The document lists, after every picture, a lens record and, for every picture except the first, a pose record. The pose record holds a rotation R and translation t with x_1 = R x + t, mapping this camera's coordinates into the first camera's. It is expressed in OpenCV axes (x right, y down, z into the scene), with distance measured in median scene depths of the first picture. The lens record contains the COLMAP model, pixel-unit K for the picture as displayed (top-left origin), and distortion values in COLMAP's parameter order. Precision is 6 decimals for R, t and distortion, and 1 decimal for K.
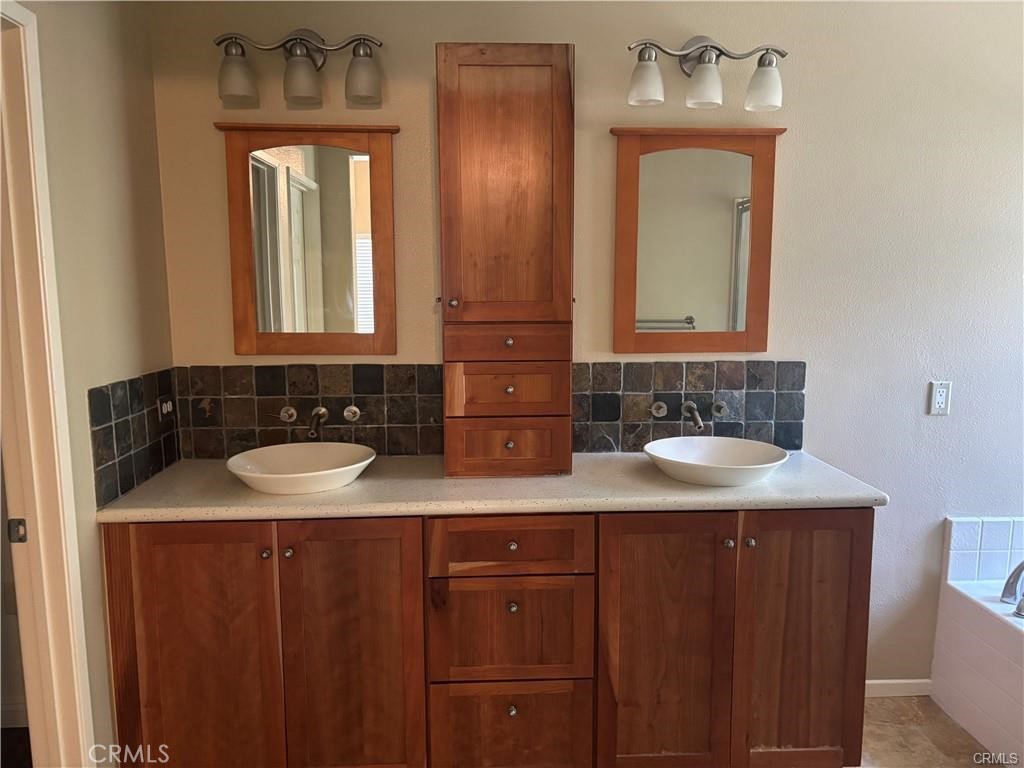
lens RADIAL K [[780.5, 0, 518.9], [0, 780.5, 385.5], [0, 0, 1]] dist [0.068831, -0.079694]
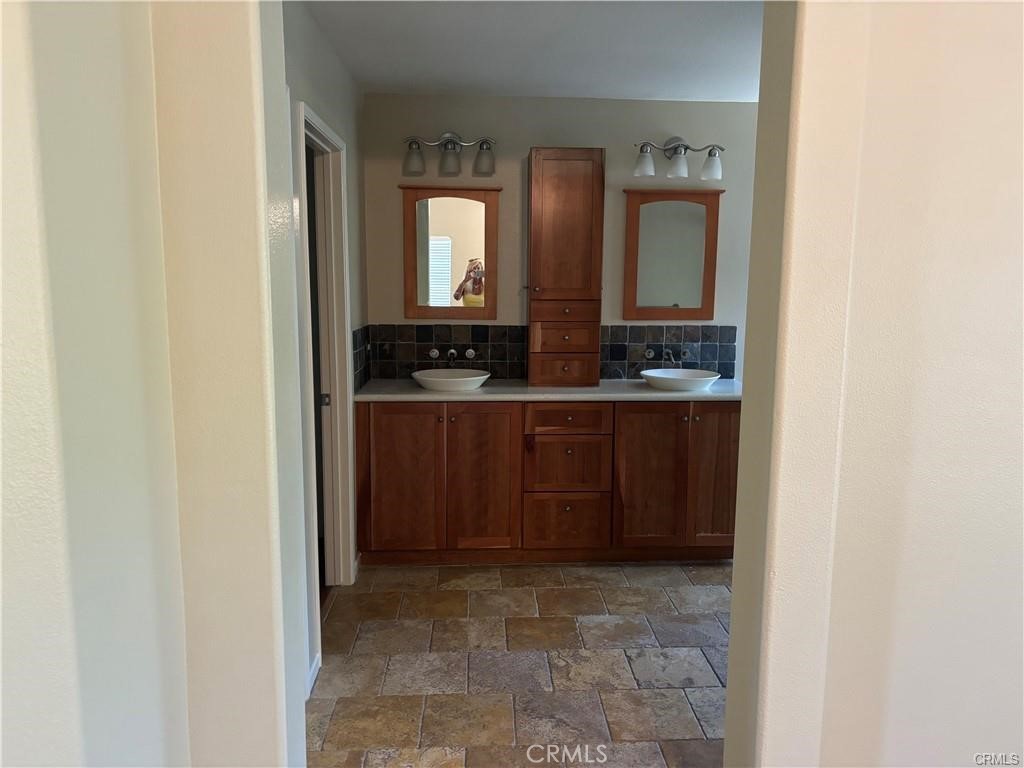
lens RADIAL K [[771.7, 0, 523.2], [0, 771.7, 386.6], [0, 0, 1]] dist [0.126087, -0.076275]
pose [[0.999933, 0.010542, 0.004882, -0.110924], [-0.010580, 0.999913, 0.007852, 0.098895], [-0.004798, -0.007904, 0.999957, -0.736007]]
